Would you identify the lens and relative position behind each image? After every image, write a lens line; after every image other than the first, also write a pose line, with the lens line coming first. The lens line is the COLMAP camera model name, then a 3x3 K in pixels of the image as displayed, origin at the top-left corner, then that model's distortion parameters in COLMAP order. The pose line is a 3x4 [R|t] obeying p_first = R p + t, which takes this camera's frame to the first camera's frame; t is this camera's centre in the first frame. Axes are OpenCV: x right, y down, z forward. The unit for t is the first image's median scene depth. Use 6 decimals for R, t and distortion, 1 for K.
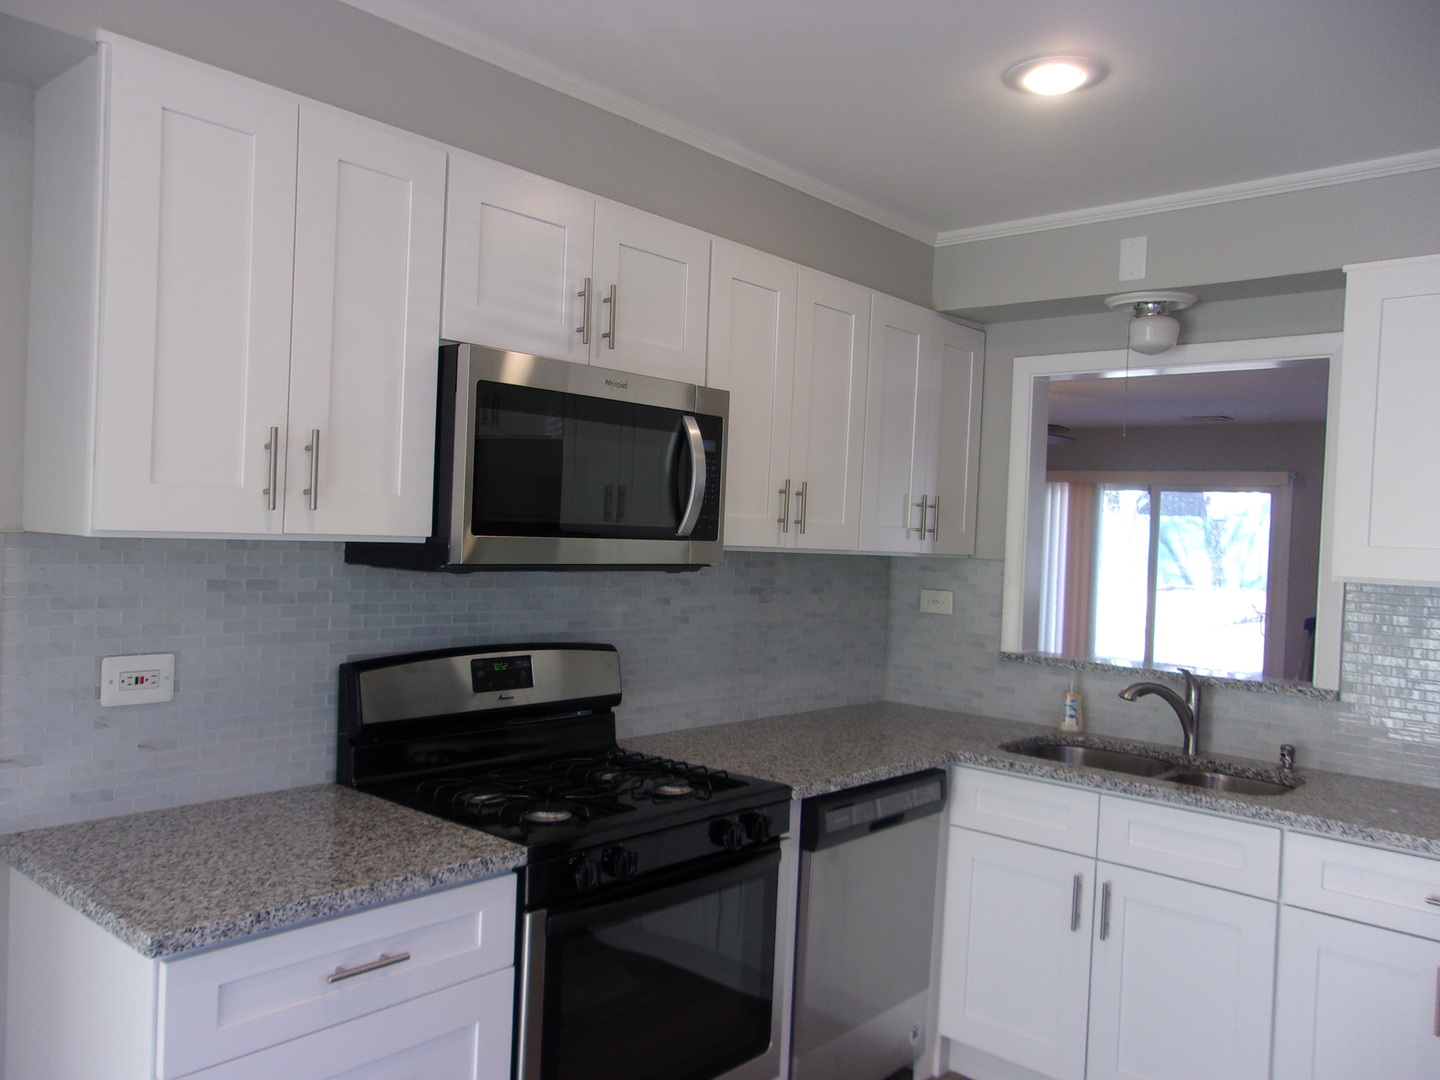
lens RADIAL K [[1144.9, 0, 715.8], [0, 1144.9, 539.9], [0, 0, 1]] dist [-0.003545, 0.055717]
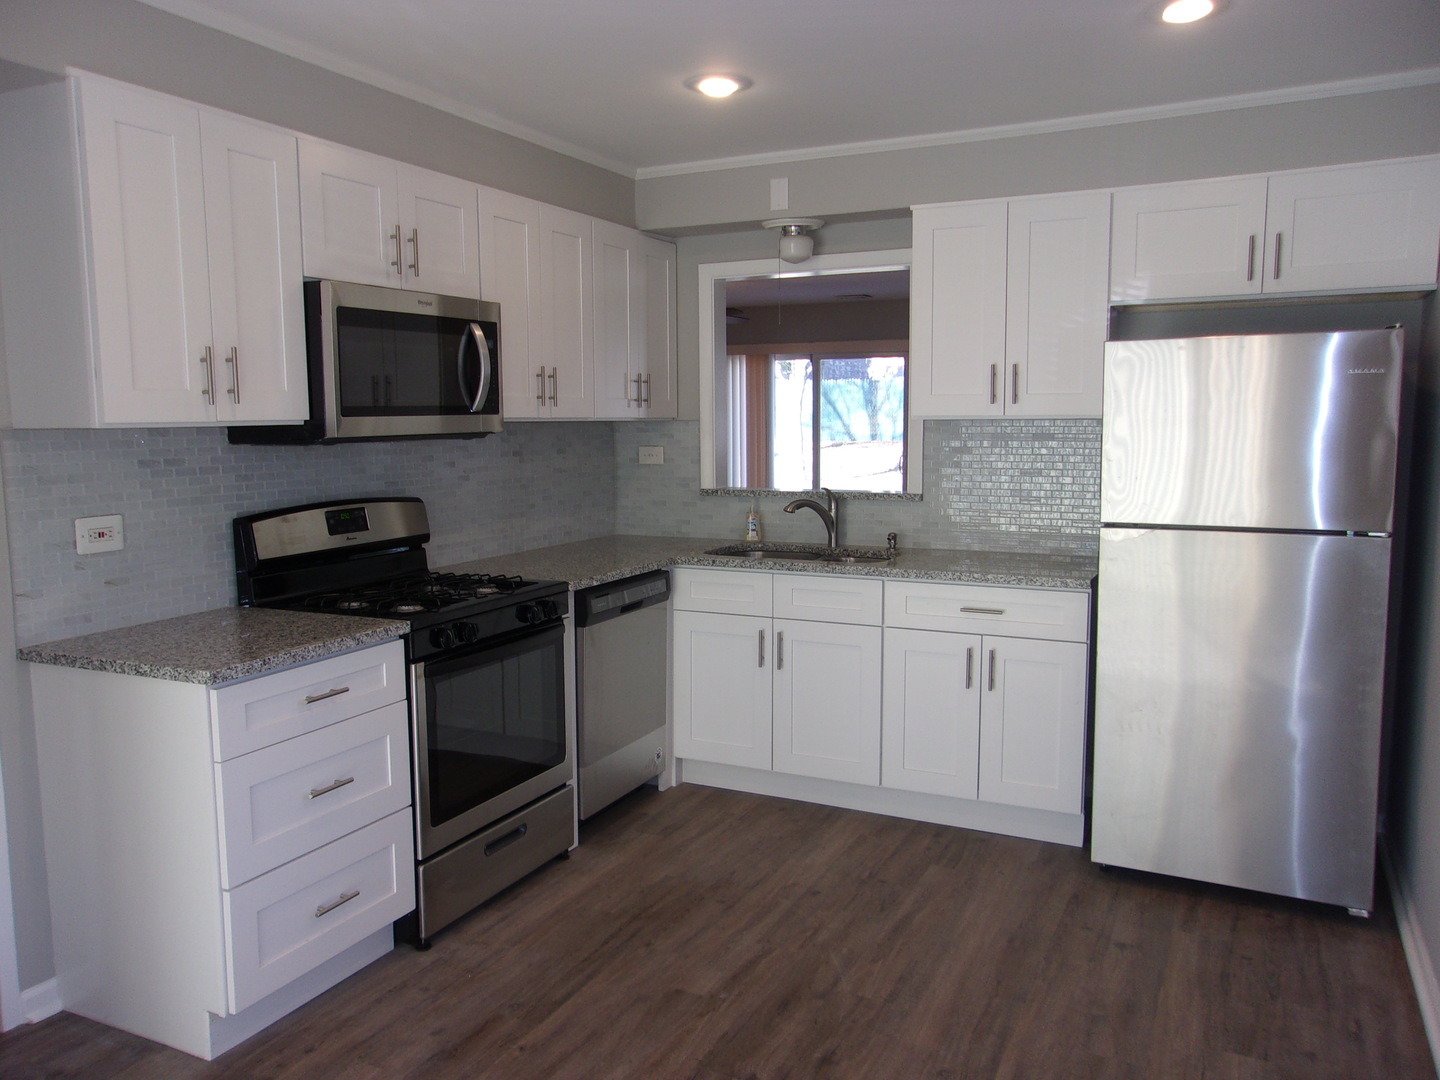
lens RADIAL K [[1144.9, 0, 715.8], [0, 1144.9, 539.9], [0, 0, 1]] dist [-0.003545, 0.055717]
pose [[0.962802, -0.080842, 0.257832, -0.114023], [0.052983, 0.992155, 0.113233, 0.008866], [-0.264964, -0.095361, 0.959531, -0.397925]]
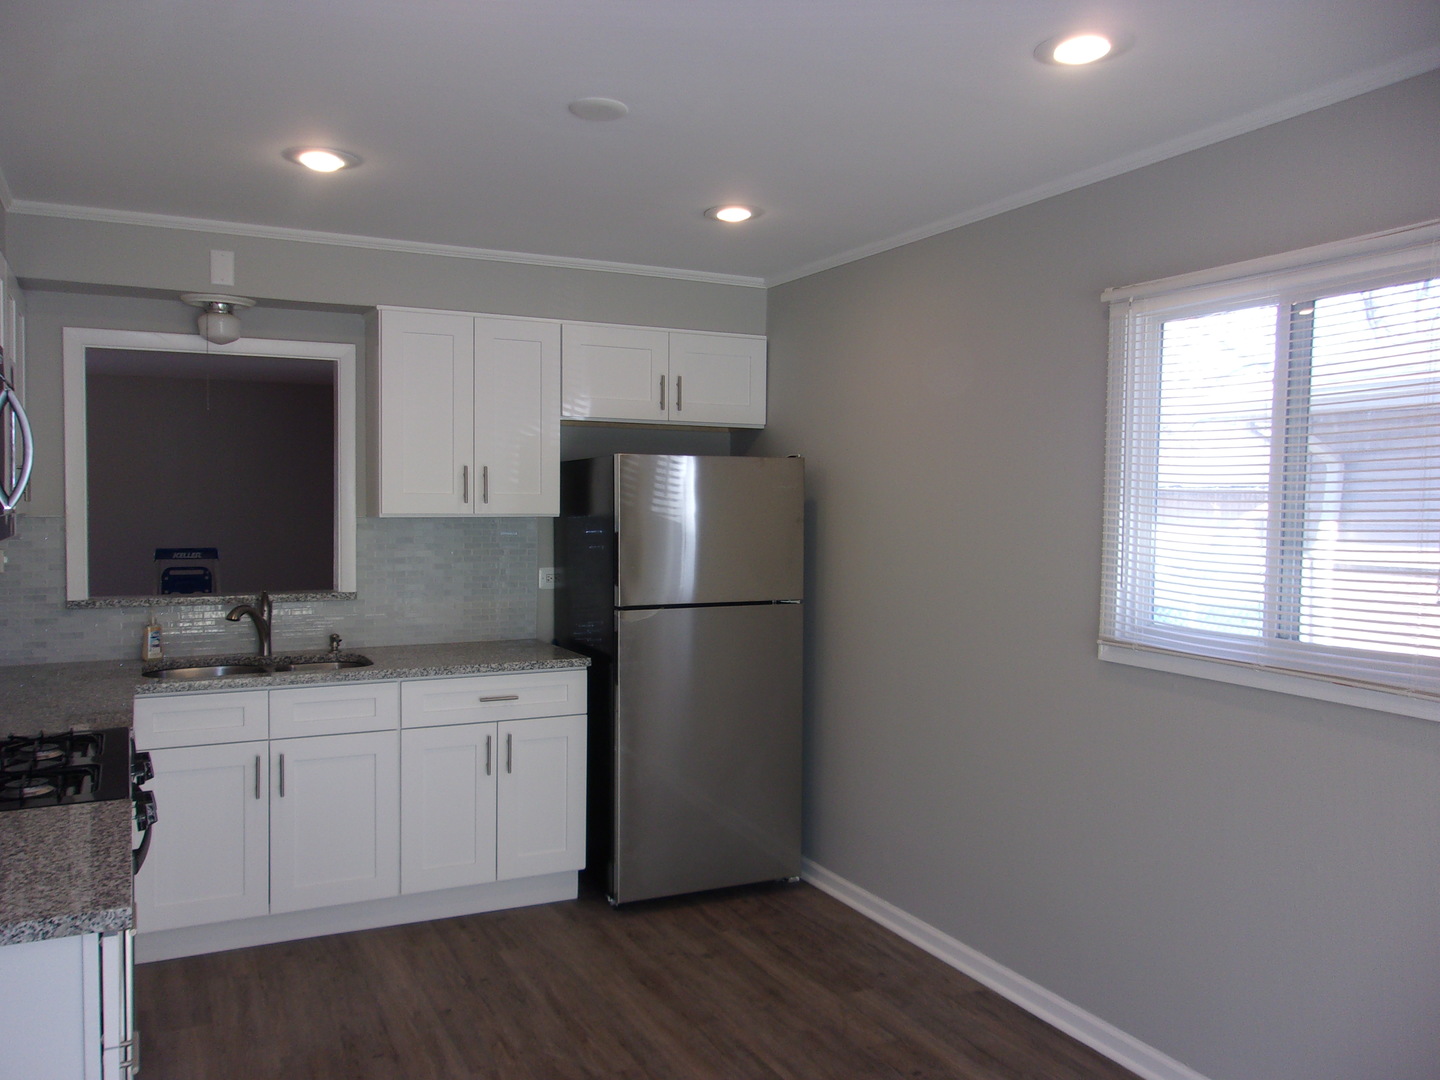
lens RADIAL K [[1129.8, 0, 714.0], [0, 1129.8, 541.1], [0, 0, 1]] dist [-0.006179, 0.003084]
pose [[0.372358, -0.076726, 0.924912, -0.681072], [0.018188, 0.996989, 0.075383, -0.037319], [-0.927911, -0.011247, 0.372632, 0.053257]]
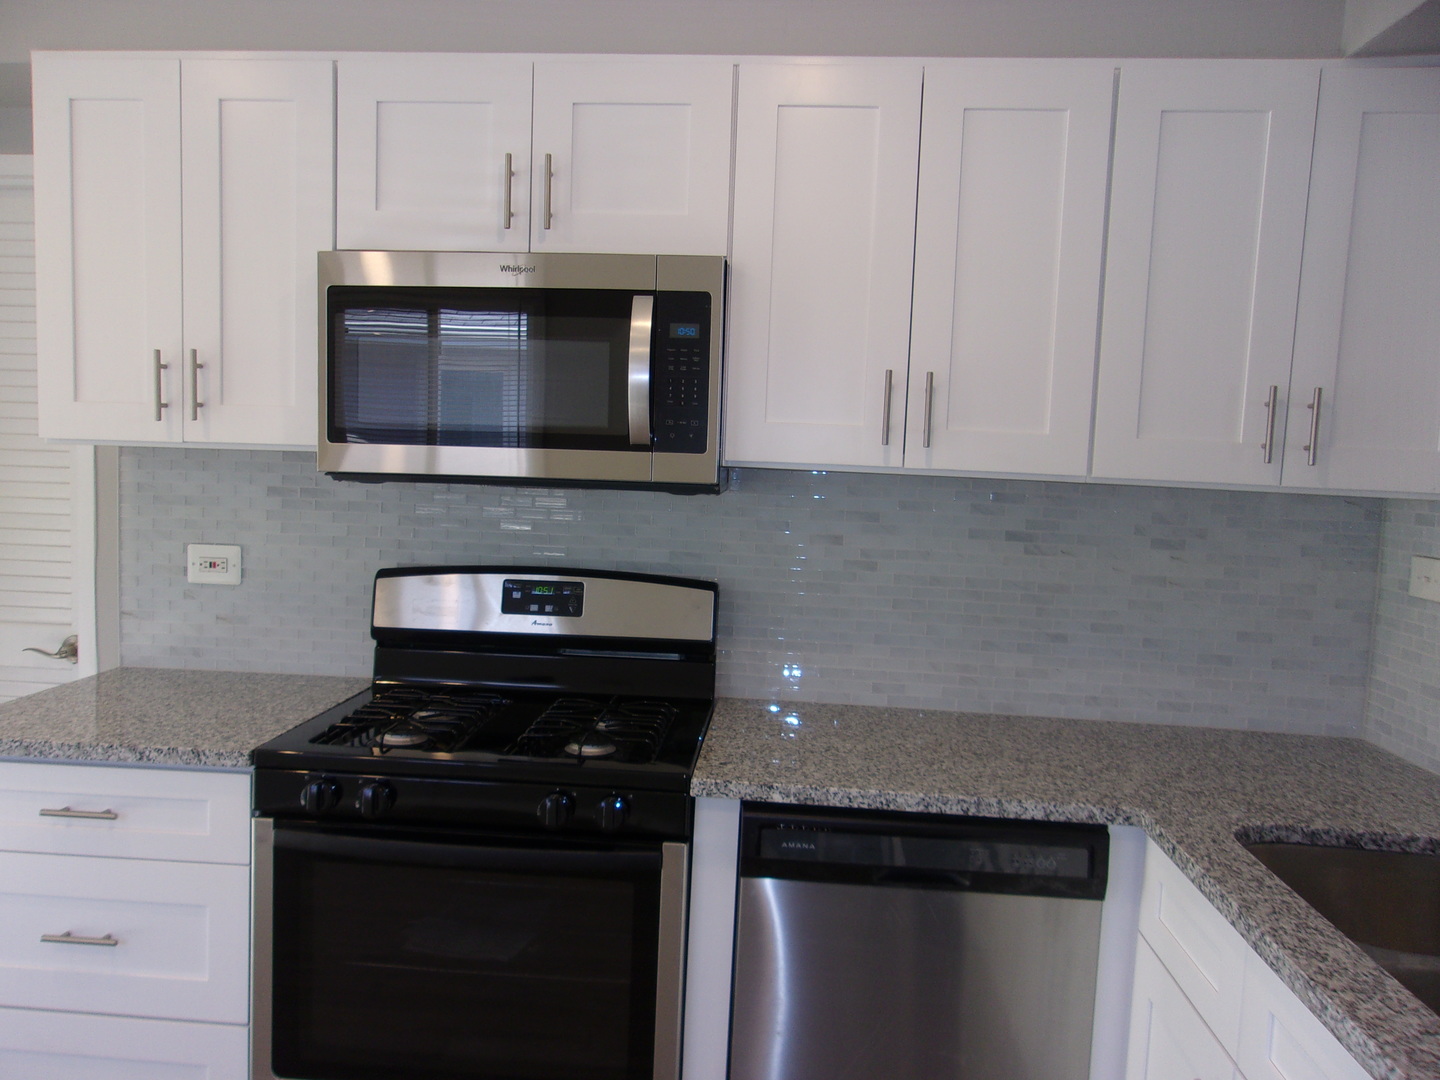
lens RADIAL K [[1122.1, 0, 692.4], [0, 1122.1, 537.9], [0, 0, 1]] dist [0.039955, -0.002065]
pose [[0.595741, 0.035648, -0.802385, 0.608269], [-0.019409, 0.999362, 0.029989, 0.035563], [0.802942, -0.002292, 0.596053, 0.528542]]
